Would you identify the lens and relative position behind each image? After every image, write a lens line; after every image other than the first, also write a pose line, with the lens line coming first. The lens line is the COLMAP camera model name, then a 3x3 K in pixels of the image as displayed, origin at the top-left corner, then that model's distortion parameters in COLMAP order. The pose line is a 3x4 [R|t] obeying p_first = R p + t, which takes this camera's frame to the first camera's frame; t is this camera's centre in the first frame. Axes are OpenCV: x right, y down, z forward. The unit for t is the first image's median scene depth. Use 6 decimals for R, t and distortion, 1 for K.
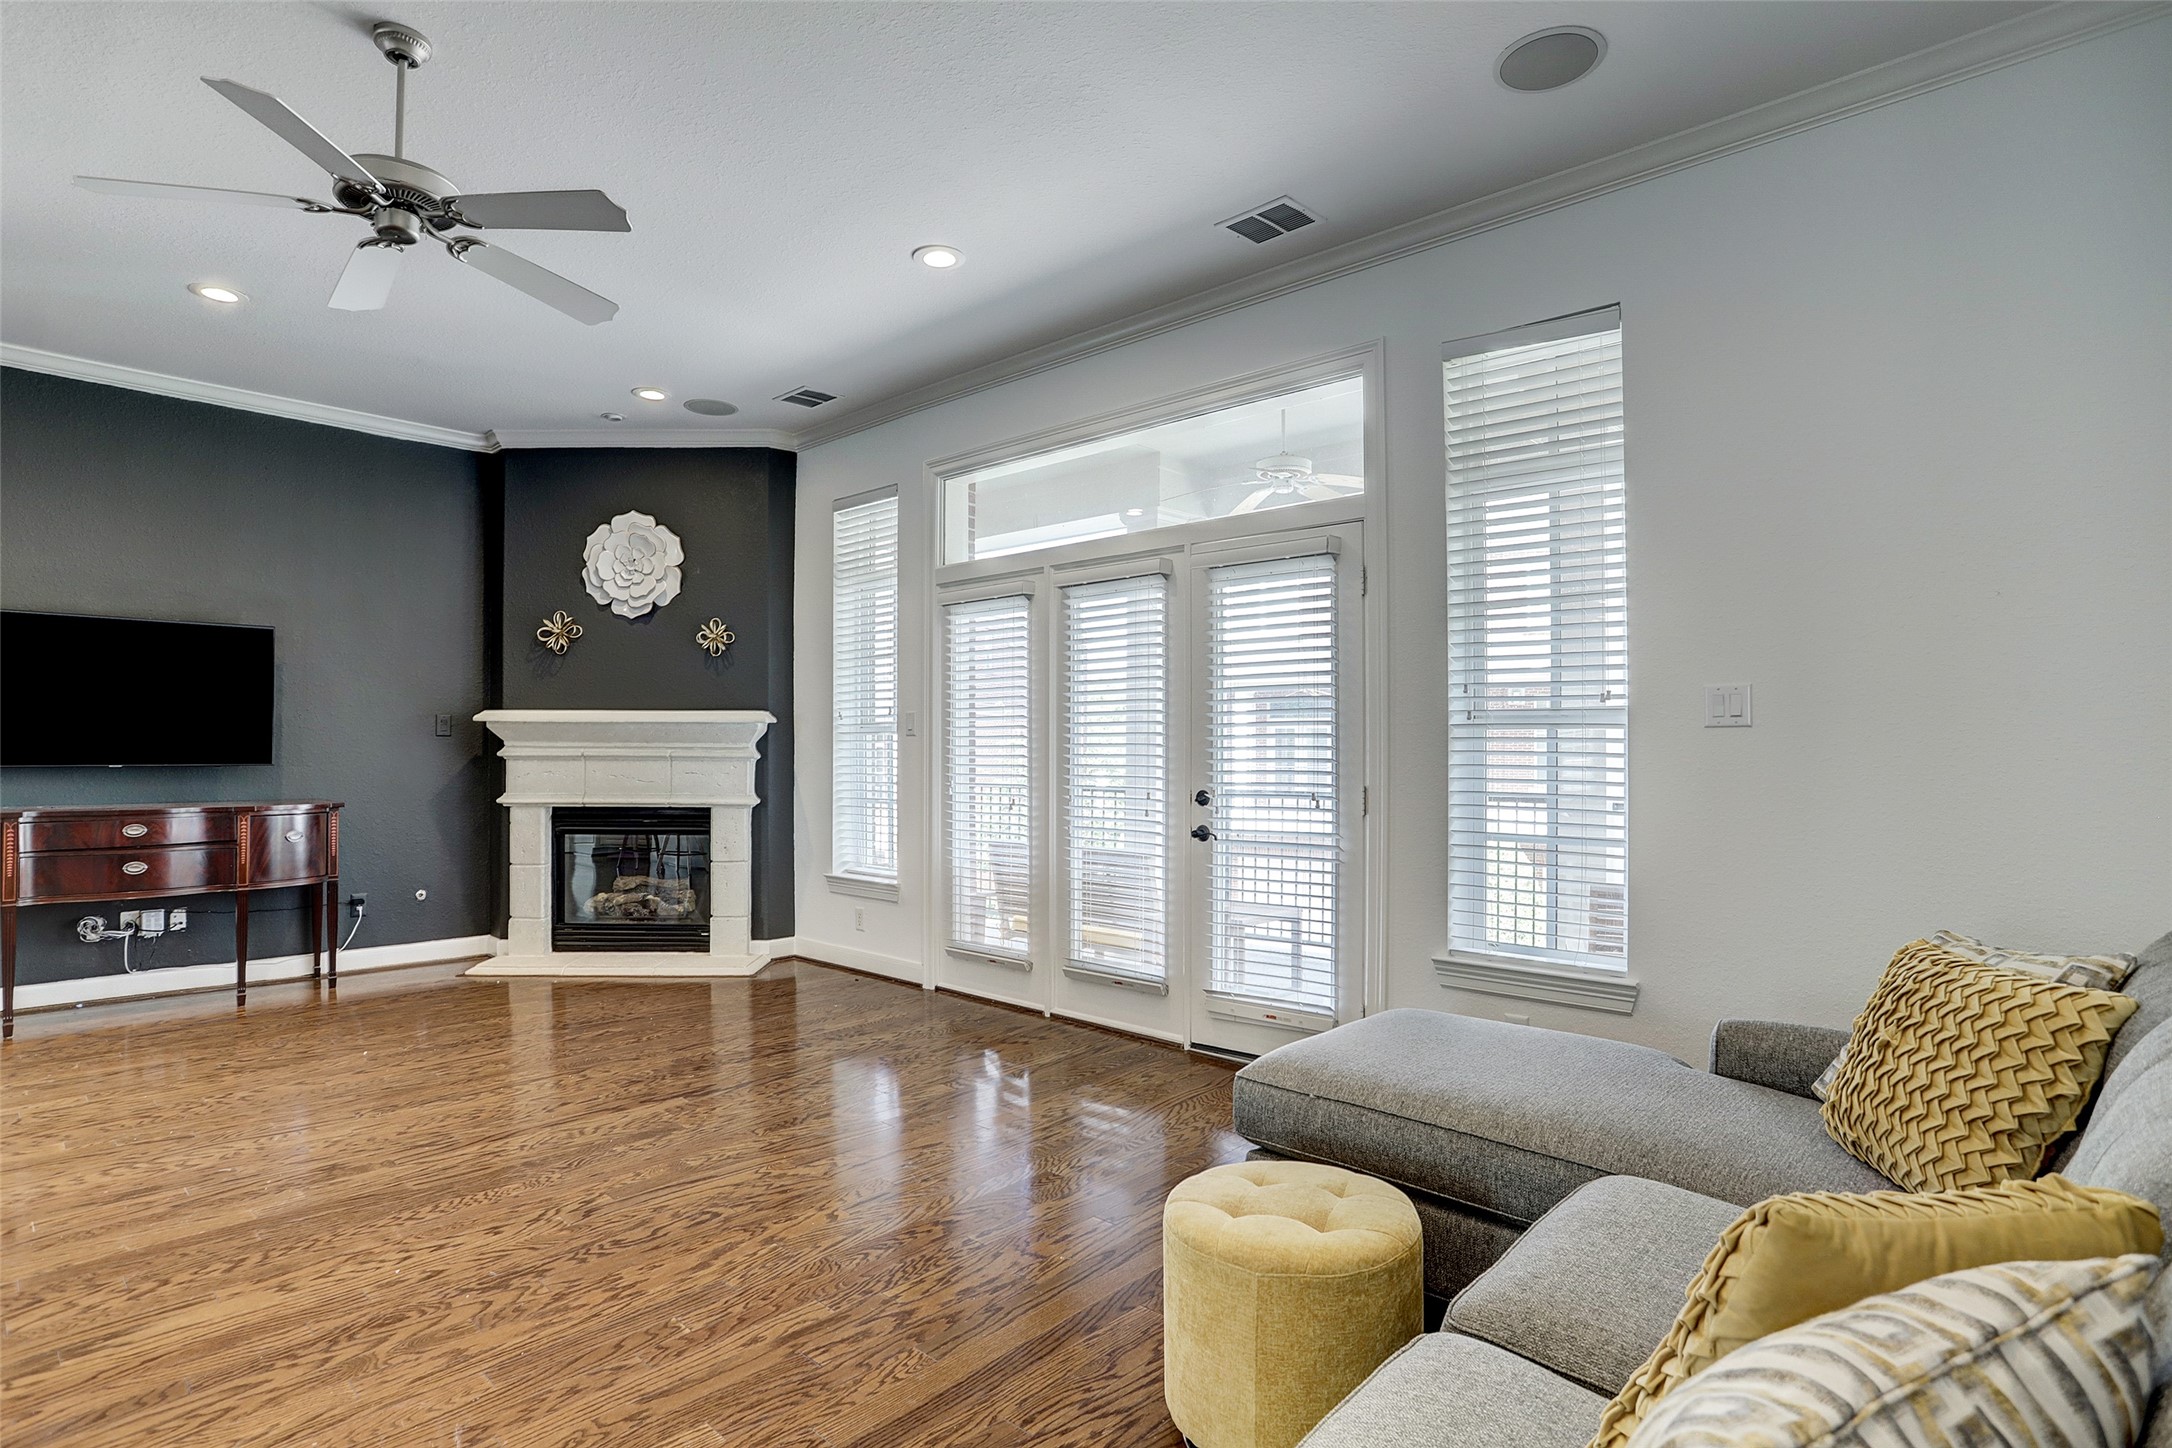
lens RADIAL K [[1078.6, 0, 1120.4], [0, 1078.6, 750.9], [0, 0, 1]] dist [-0.051867, 0.016178]
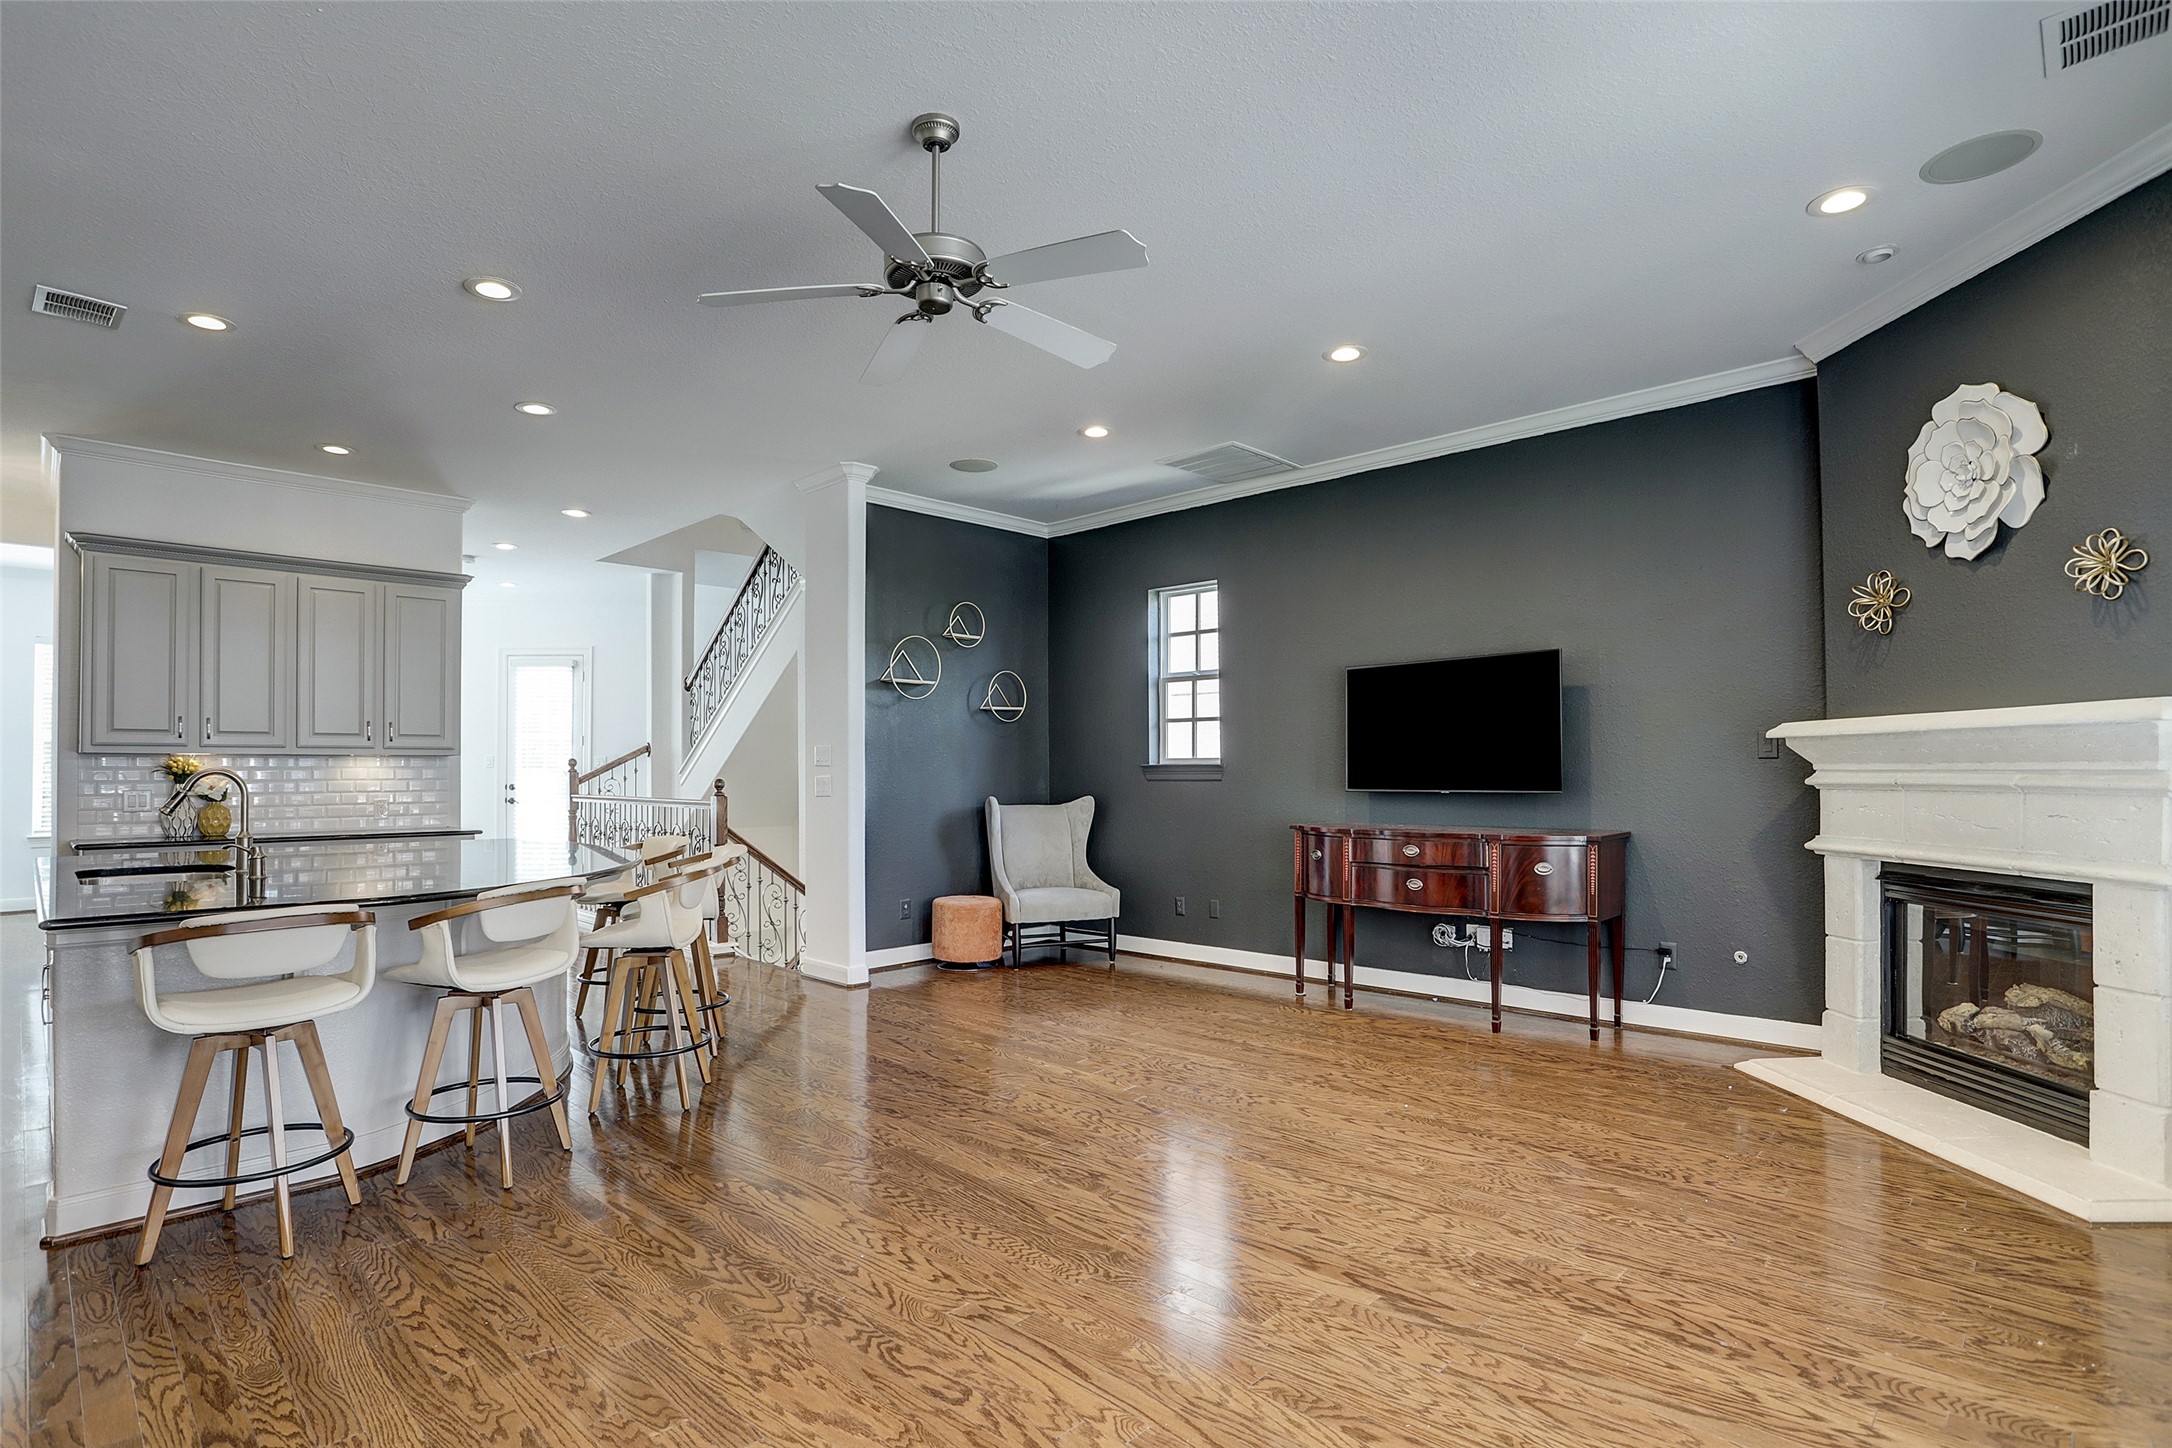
lens RADIAL K [[1078.6, 0, 1034.1], [0, 1078.6, 765.8], [0, 0, 1]] dist [-0.051867, 0.016178]
pose [[-0.074454, -0.009005, -0.997184, 0.220564], [0.007963, 0.999922, -0.009624, -0.006578], [0.997193, -0.008657, -0.074377, 0.649813]]
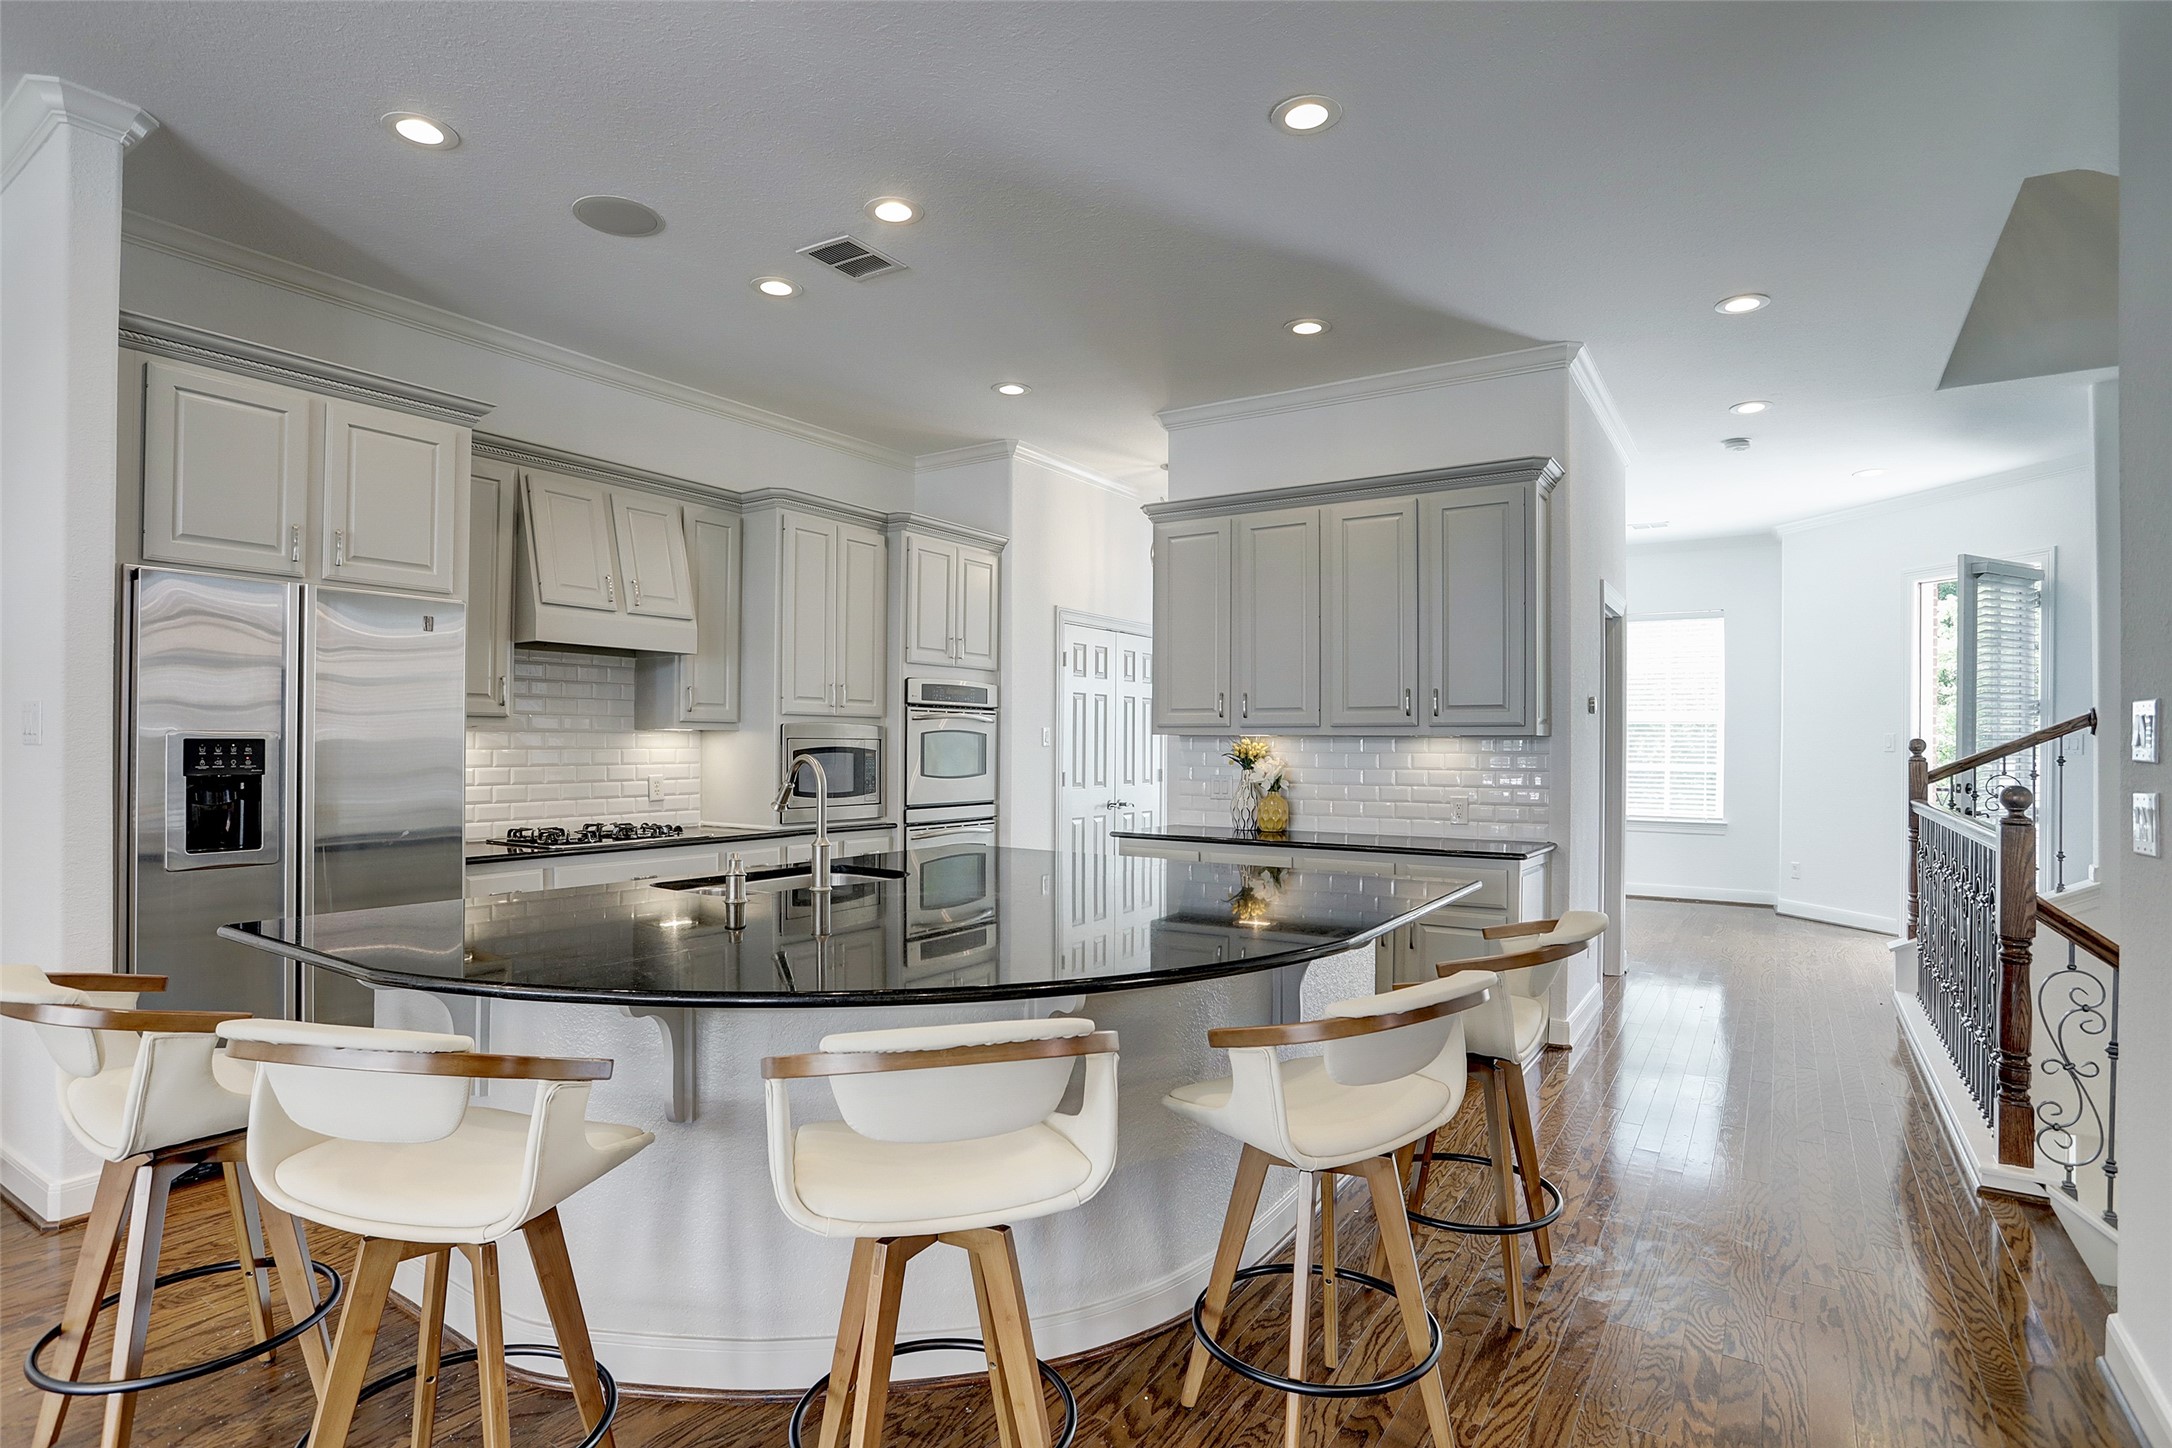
lens RADIAL K [[1123.0, 0, 1122.7], [0, 1123.0, 735.8], [0, 0, 1]] dist [-0.052237, 0.017648]
pose [[-0.988140, -0.014242, -0.152896, -0.607359], [-0.011675, 0.999776, -0.017671, -0.018023], [0.153113, -0.015676, -0.988084, 0.674041]]
